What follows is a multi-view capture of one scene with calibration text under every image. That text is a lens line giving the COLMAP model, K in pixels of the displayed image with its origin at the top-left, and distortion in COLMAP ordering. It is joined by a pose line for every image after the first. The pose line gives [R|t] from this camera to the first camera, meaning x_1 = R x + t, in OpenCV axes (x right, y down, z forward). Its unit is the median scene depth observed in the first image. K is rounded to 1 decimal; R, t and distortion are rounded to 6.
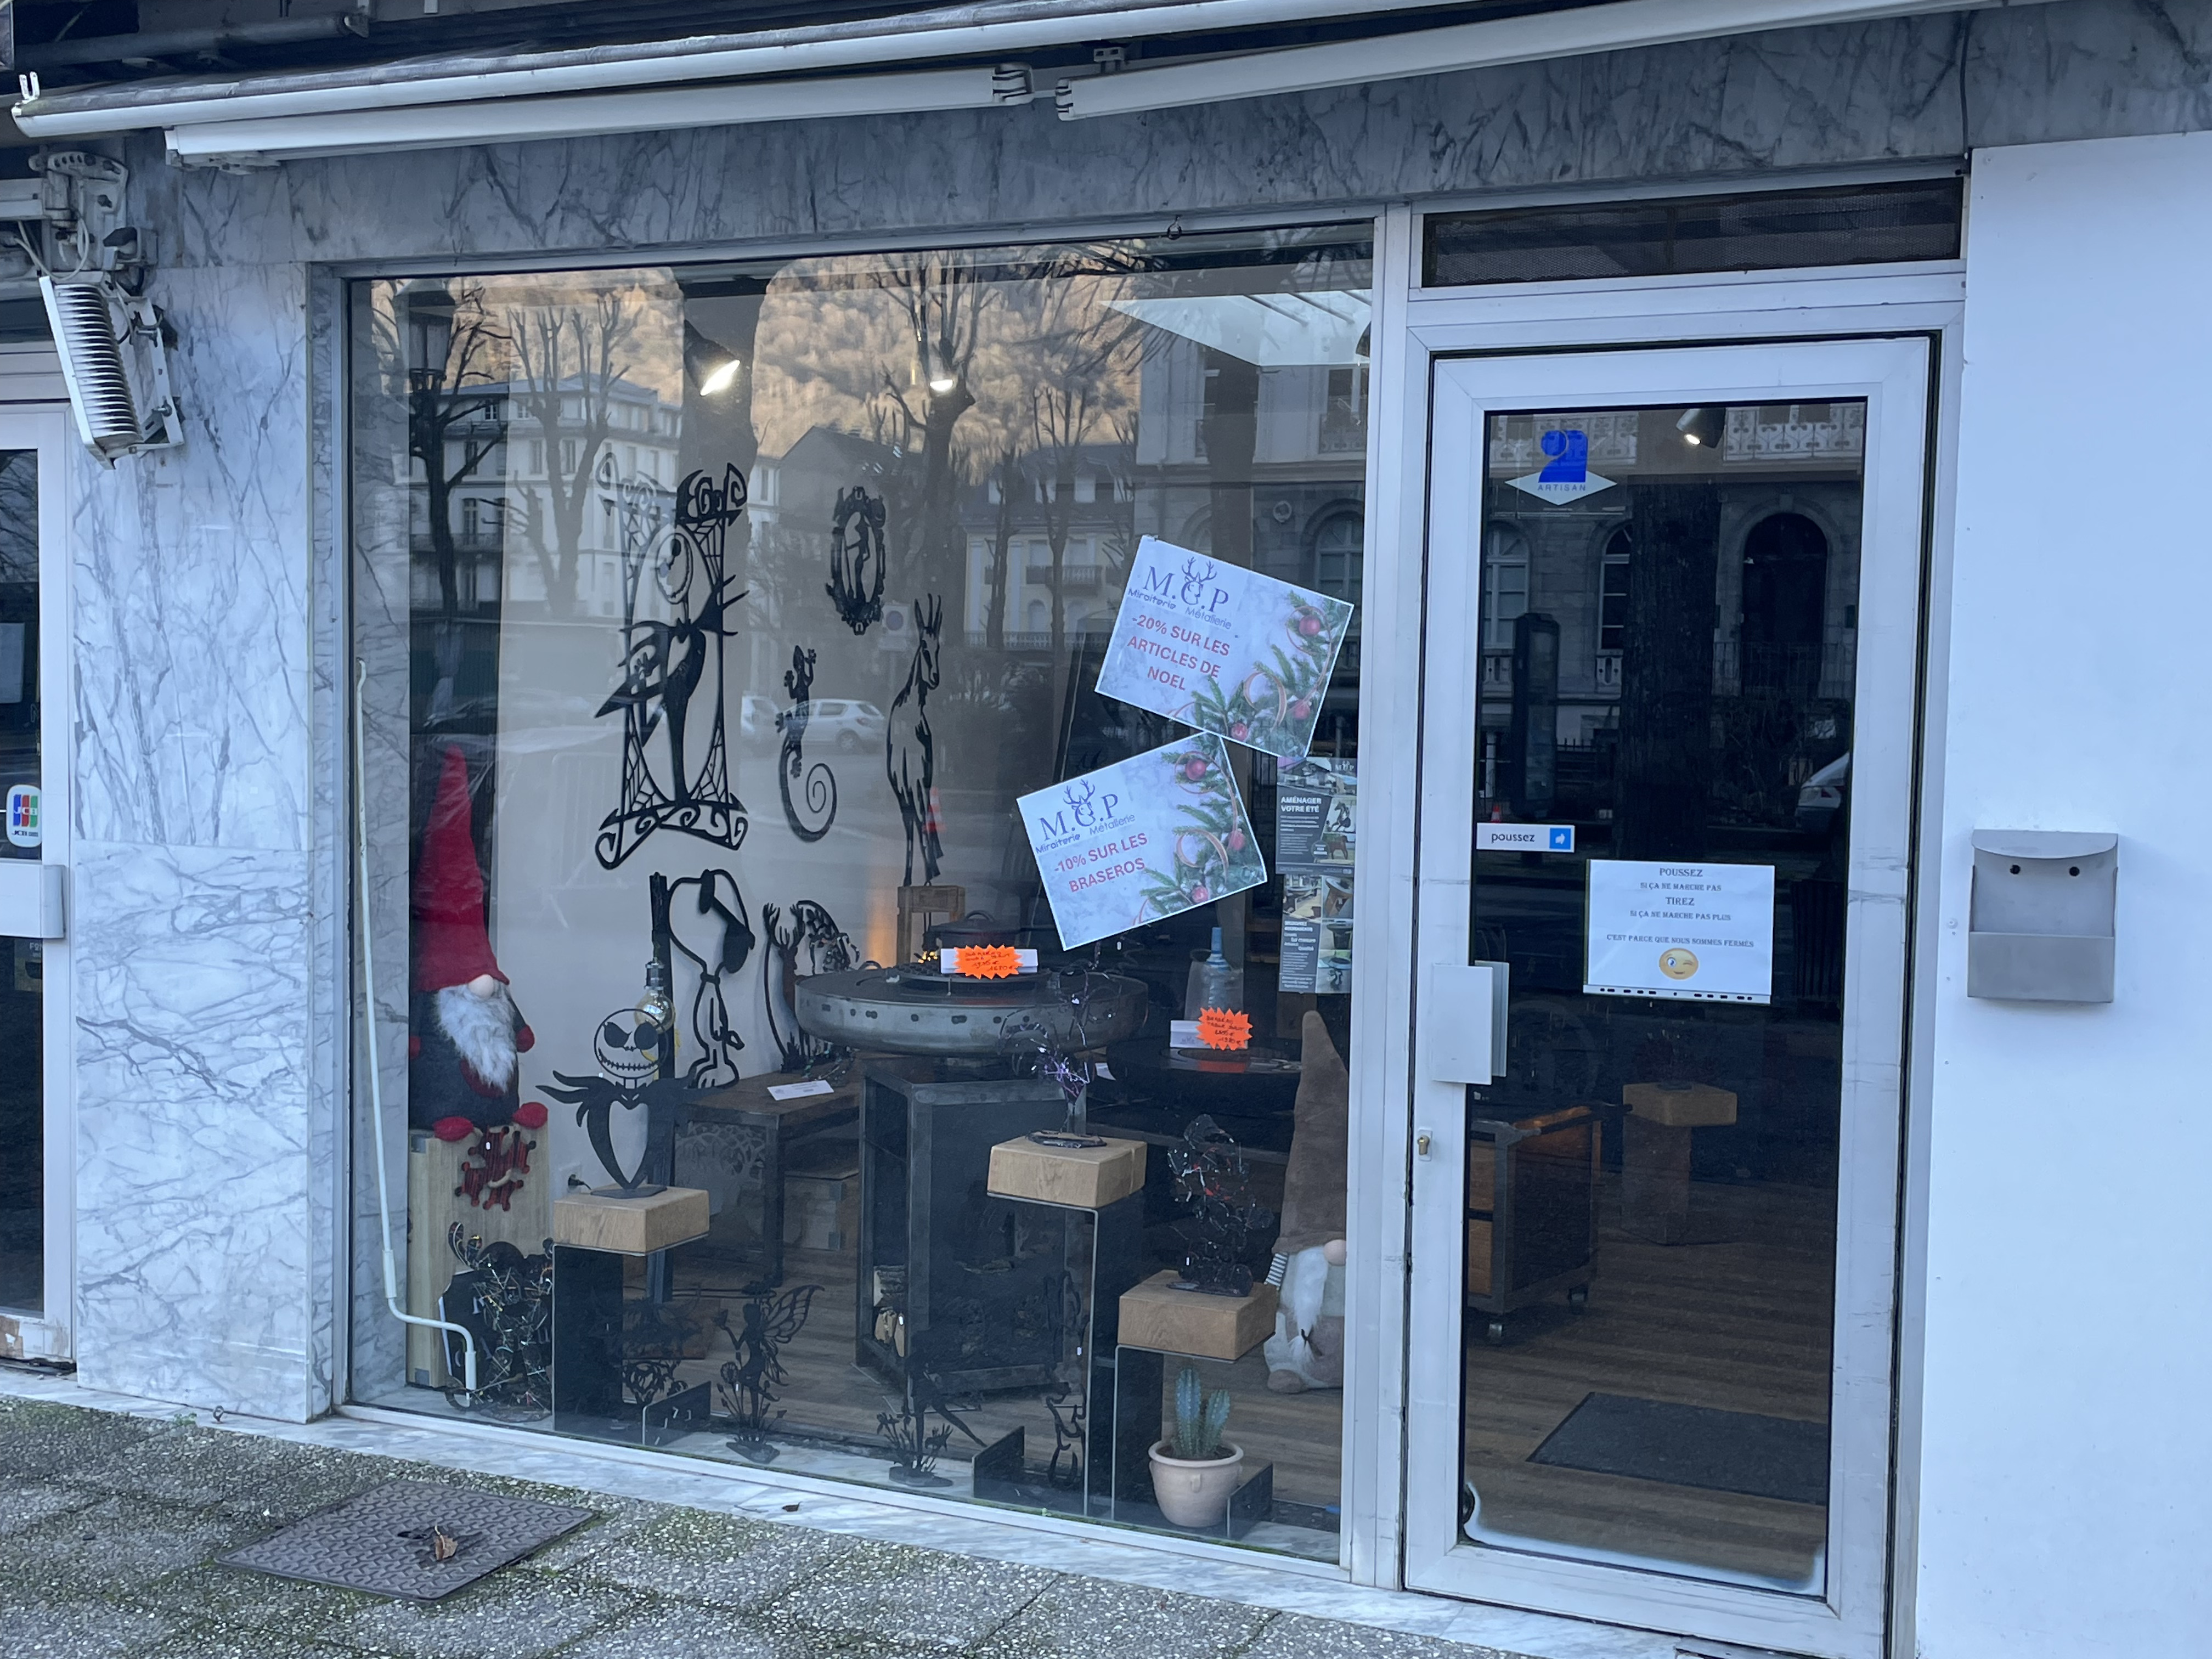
lens RADIAL K [[2573.9, 0, 1102.8], [0, 2573.9, 829.4], [0, 0, 1]] dist [0.016379, 0.000000]
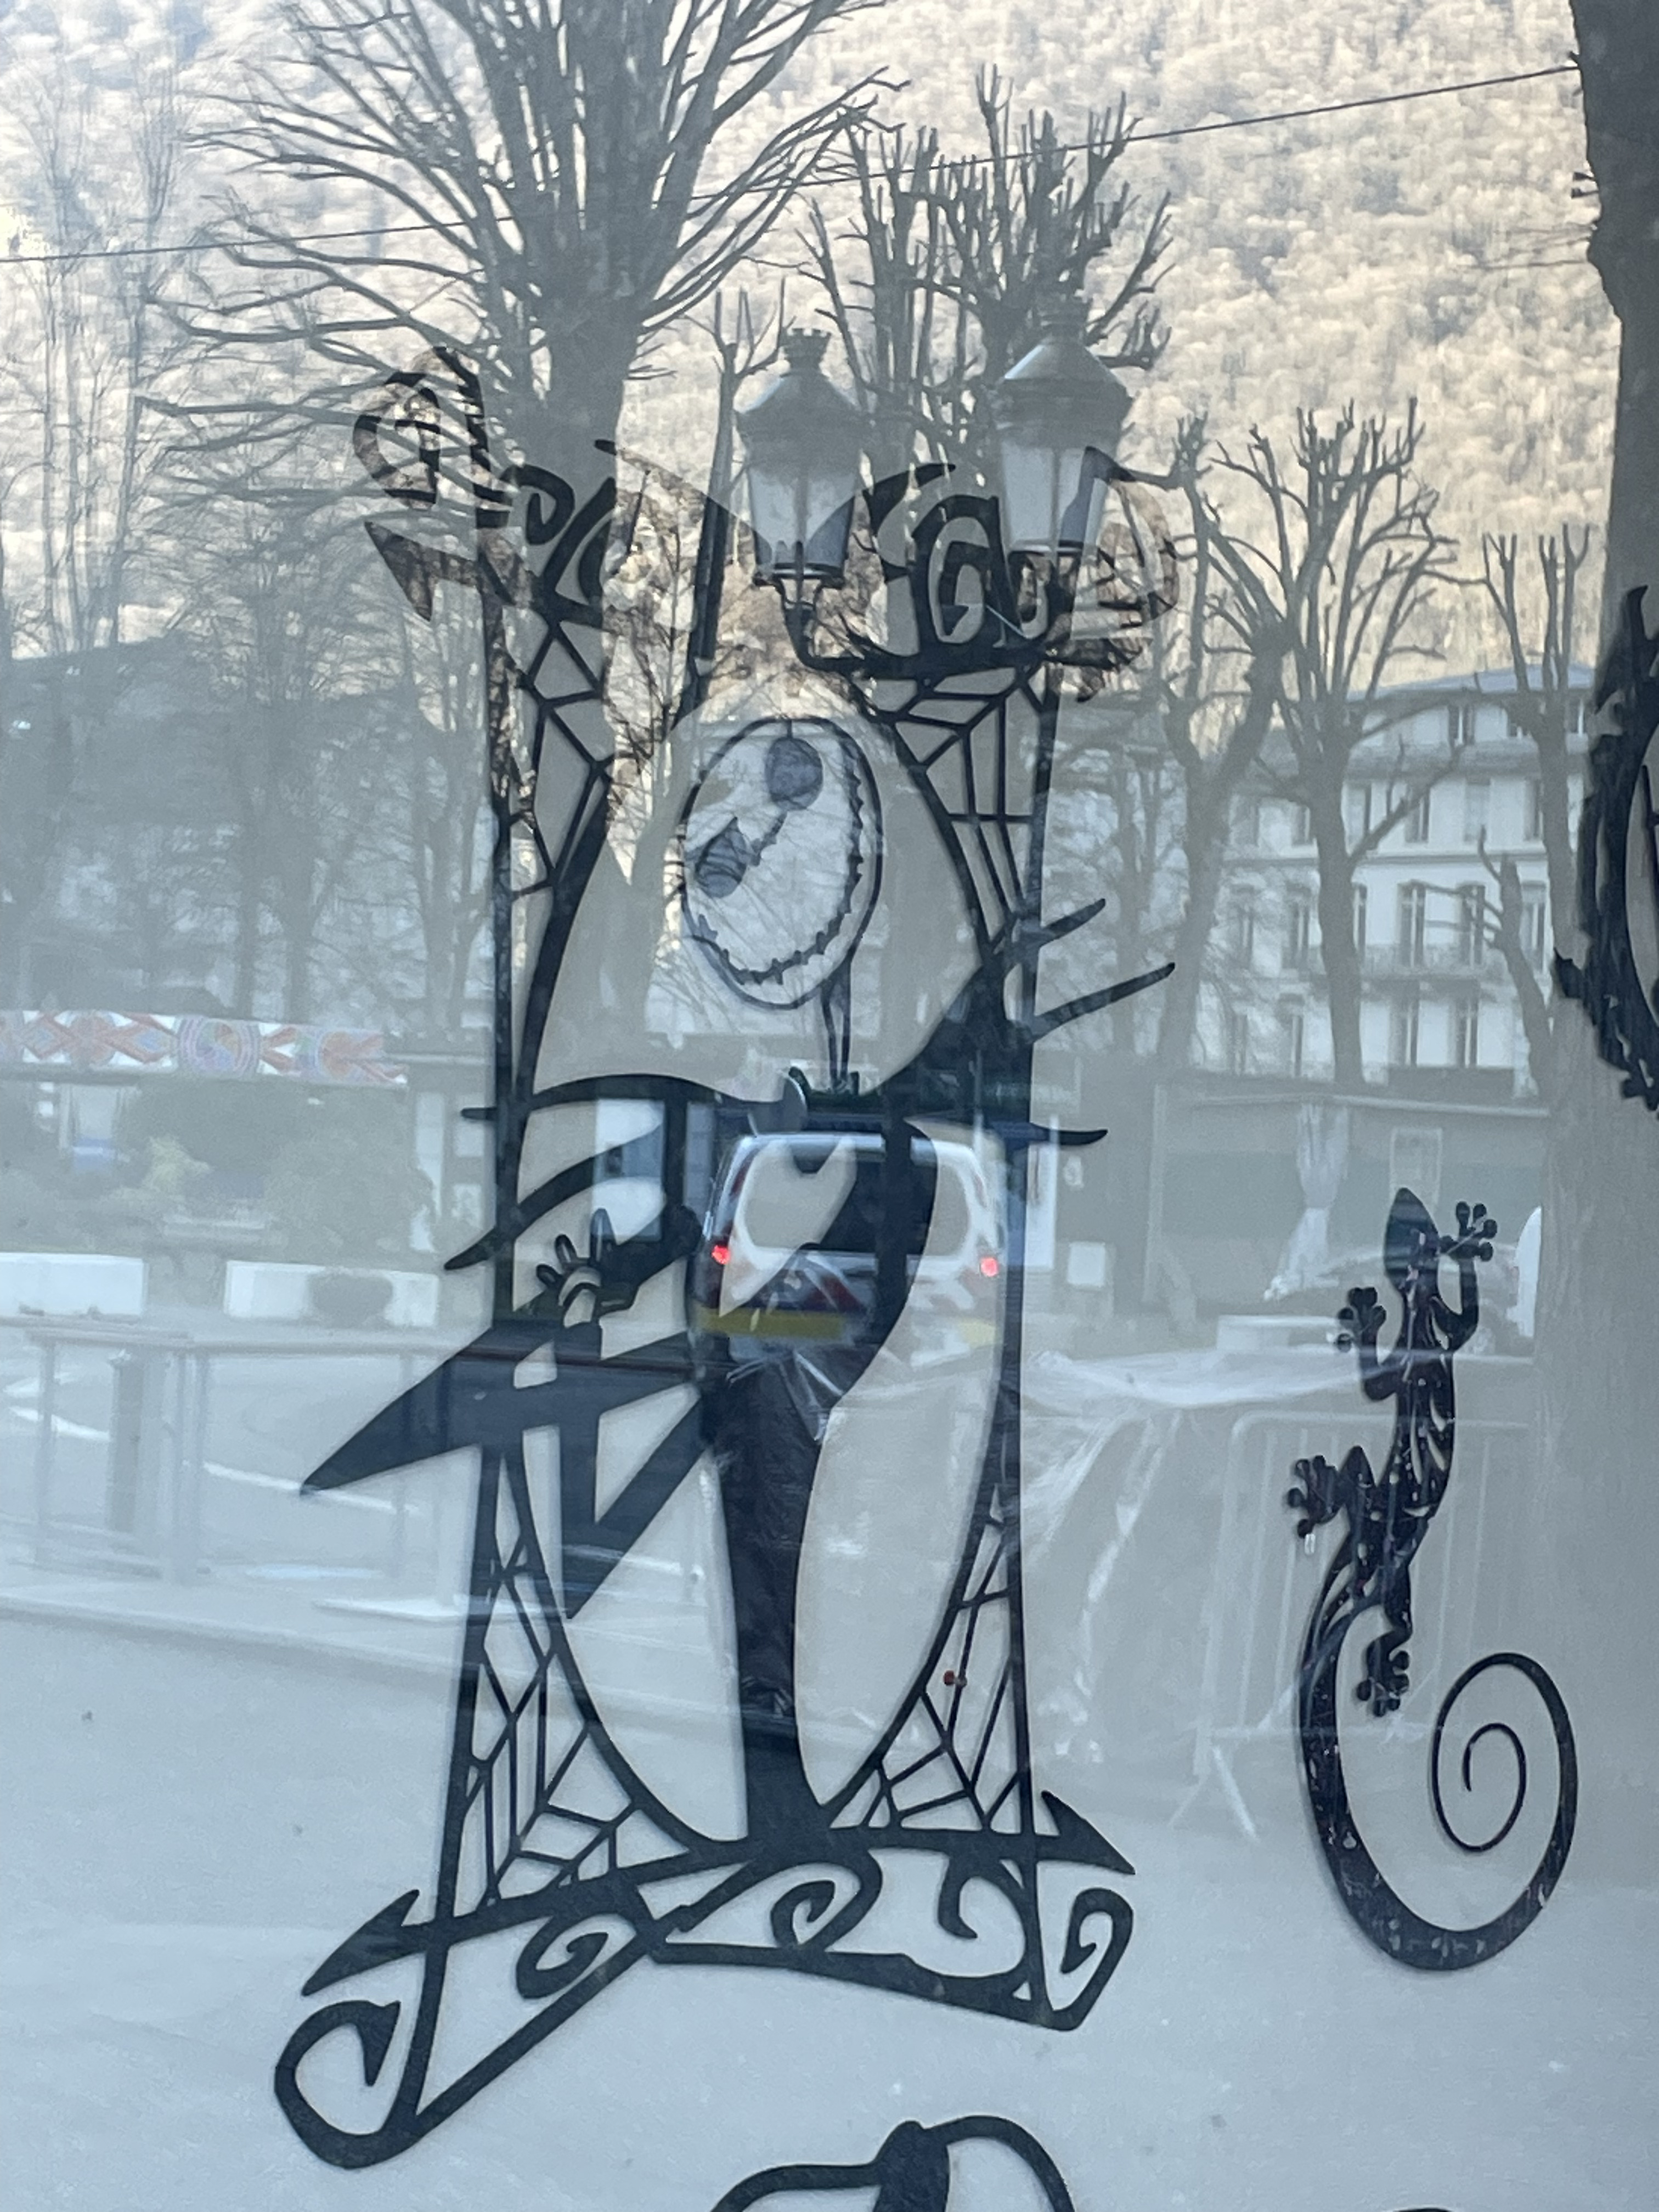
lens RADIAL K [[4518.0, 0, 824.6], [0, 4518.0, 1103.4], [0, 0, 1]] dist [0.152940, 0.000000]
pose [[0.927378, 0.016480, -0.373762, -0.005433], [-0.047337, 0.996169, -0.073528, -0.047285], [0.371118, 0.085880, 0.924606, 0.603768]]
